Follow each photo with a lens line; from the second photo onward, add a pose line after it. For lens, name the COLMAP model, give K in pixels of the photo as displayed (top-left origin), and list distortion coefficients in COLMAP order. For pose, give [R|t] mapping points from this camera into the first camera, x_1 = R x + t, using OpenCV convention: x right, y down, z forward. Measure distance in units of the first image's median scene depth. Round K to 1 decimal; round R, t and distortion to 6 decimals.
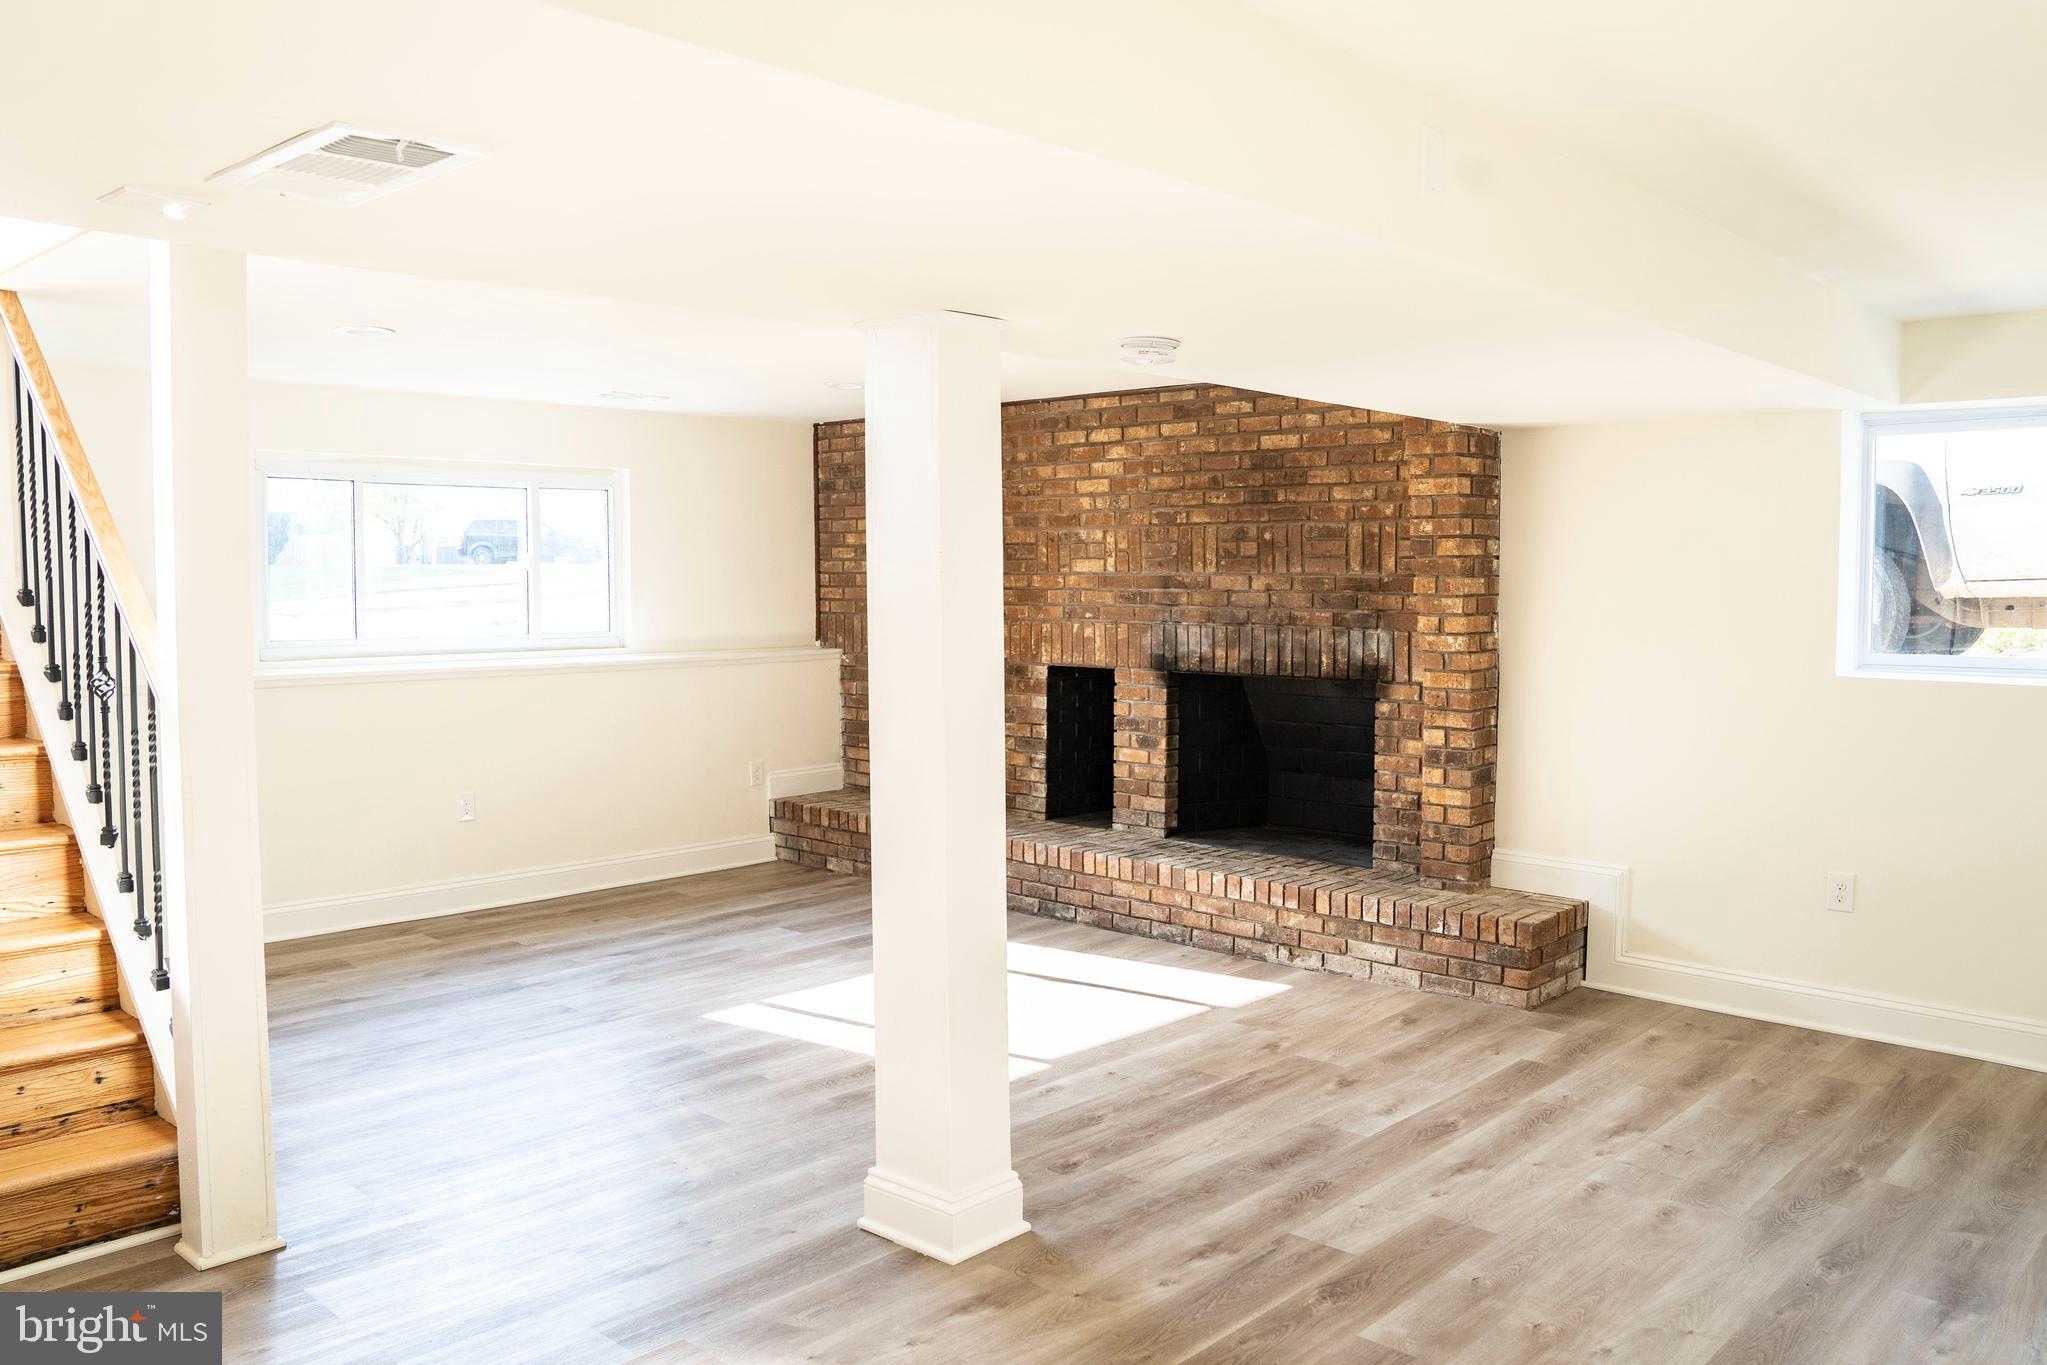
lens RADIAL K [[1454.4, 0, 1018.4], [0, 1454.4, 677.1], [0, 0, 1]] dist [-0.109703, 0.073401]
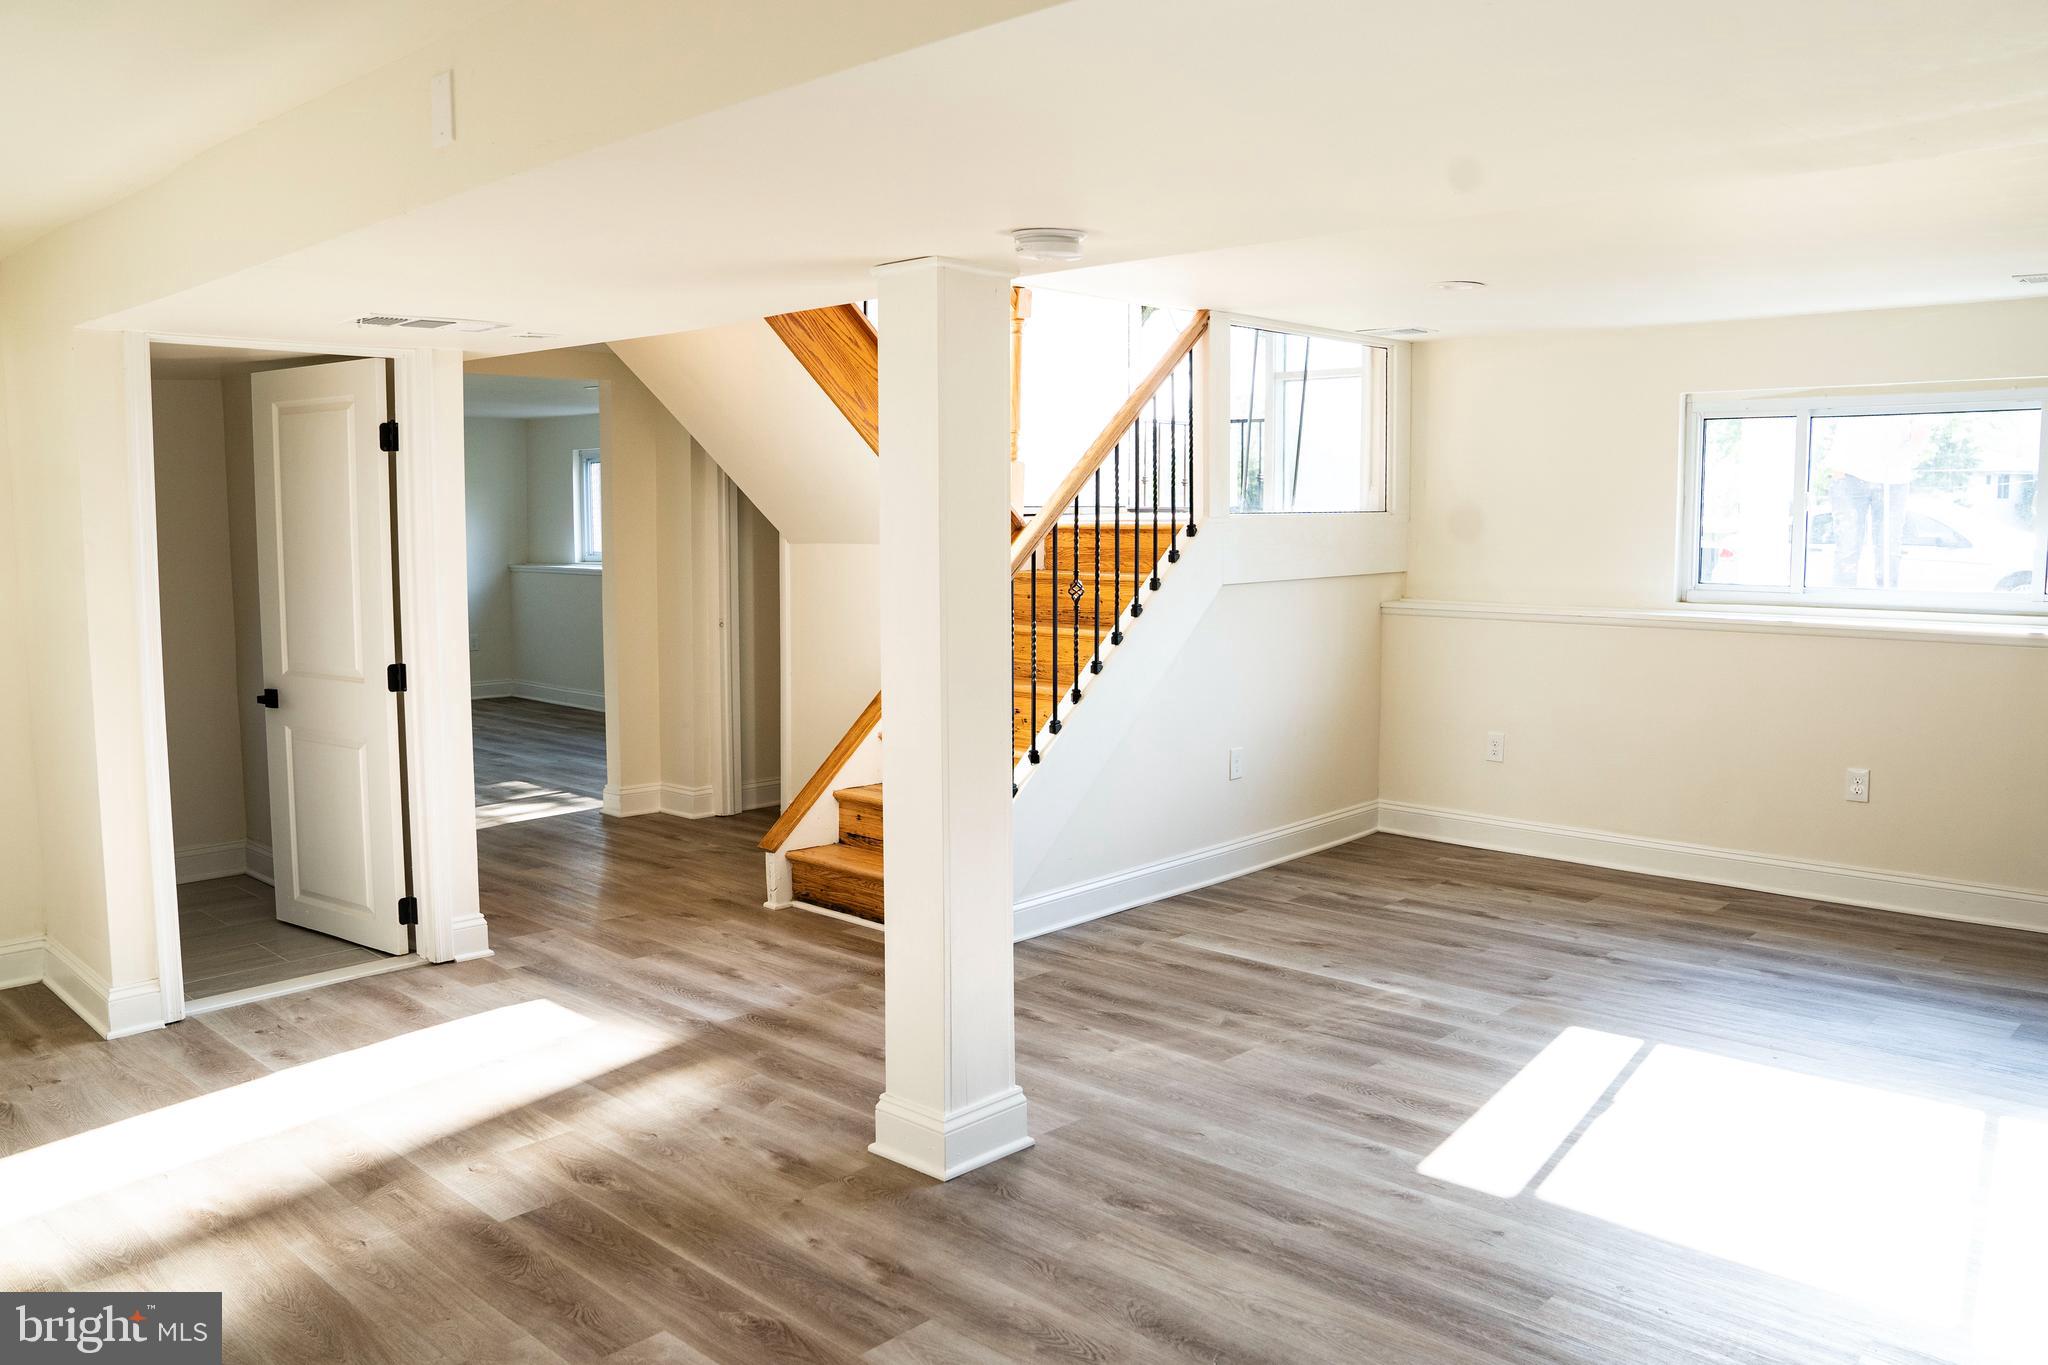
lens RADIAL K [[1455.1, 0, 1019.3], [0, 1455.1, 679.7], [0, 0, 1]] dist [-0.109703, 0.073401]
pose [[0.064170, 0.107626, -0.992118, 0.971694], [-0.065981, 0.992450, 0.103394, -0.064442], [0.995755, 0.058827, 0.070787, 0.974594]]
